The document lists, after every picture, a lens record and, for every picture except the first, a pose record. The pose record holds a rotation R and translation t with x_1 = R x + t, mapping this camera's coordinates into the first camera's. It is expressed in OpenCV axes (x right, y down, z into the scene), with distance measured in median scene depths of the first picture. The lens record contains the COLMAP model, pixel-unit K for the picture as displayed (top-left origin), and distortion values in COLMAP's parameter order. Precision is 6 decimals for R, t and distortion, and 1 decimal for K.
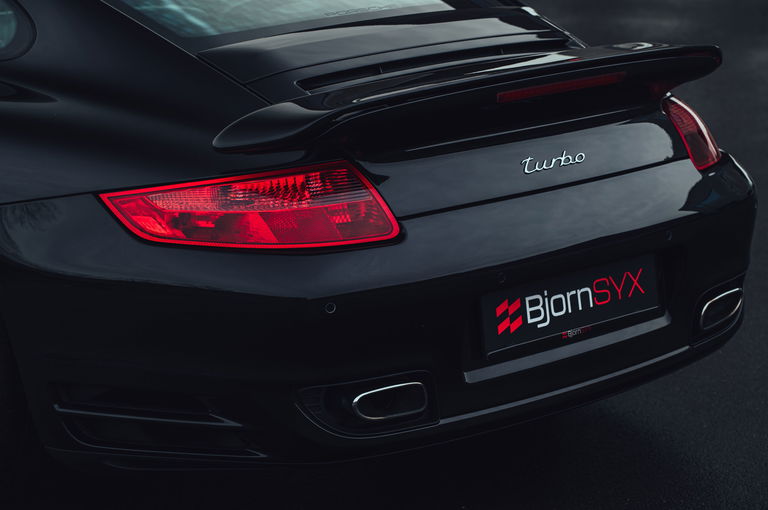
lens RADIAL K [[2506.8, 0, 384.0], [0, 2506.8, 255.0], [0, 0, 1]] dist [-0.078689, 2.331604]
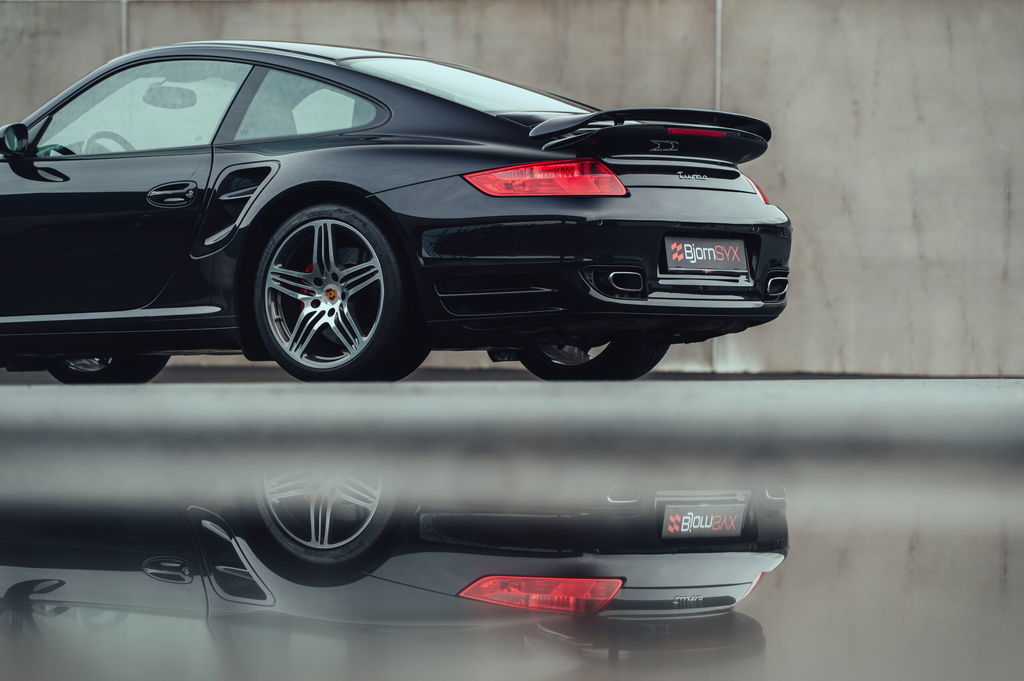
lens RADIAL K [[5076.6, 0, 512.0], [0, 5076.6, 340.5], [0, 0, 1]] dist [0.580759, -5.887145]
pose [[0.983037, 0.000439, 0.183405, -0.731390], [0.040827, 0.974382, -0.221162, 0.882667], [-0.178803, 0.224898, 0.957836, -2.448213]]
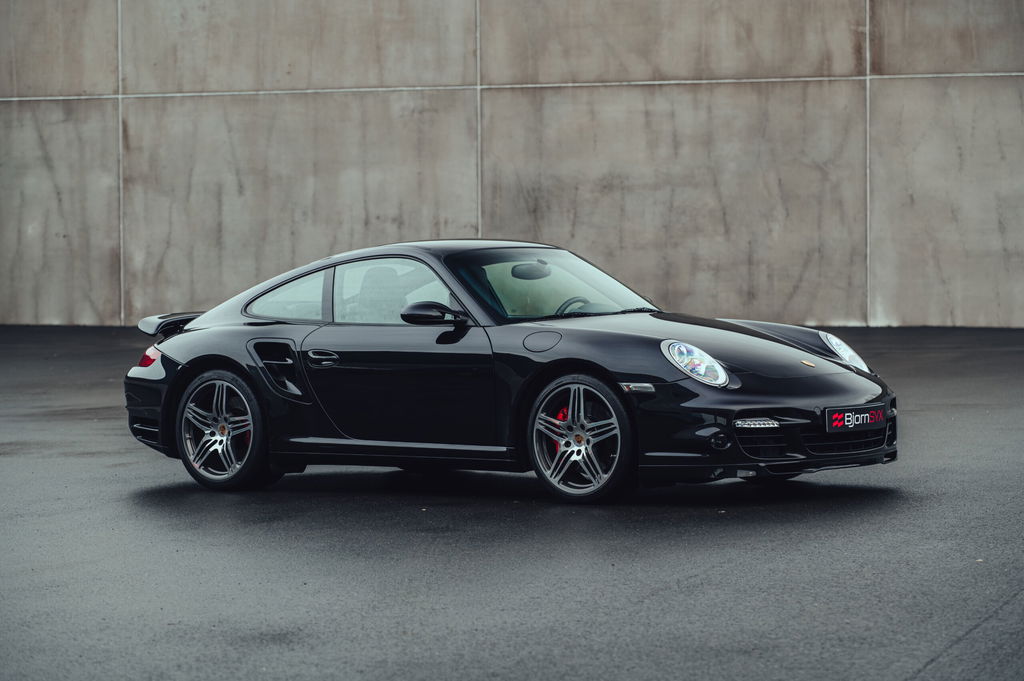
lens RADIAL K [[3022.4, 0, 512.0], [0, 3022.4, 340.5], [0, 0, 1]] dist [-0.009956, 0.444774]
pose [[0.993981, -0.019455, 0.107813, -0.554204], [0.039500, 0.981555, -0.187053, 0.473901], [-0.102186, 0.190185, 0.976416, -1.697260]]
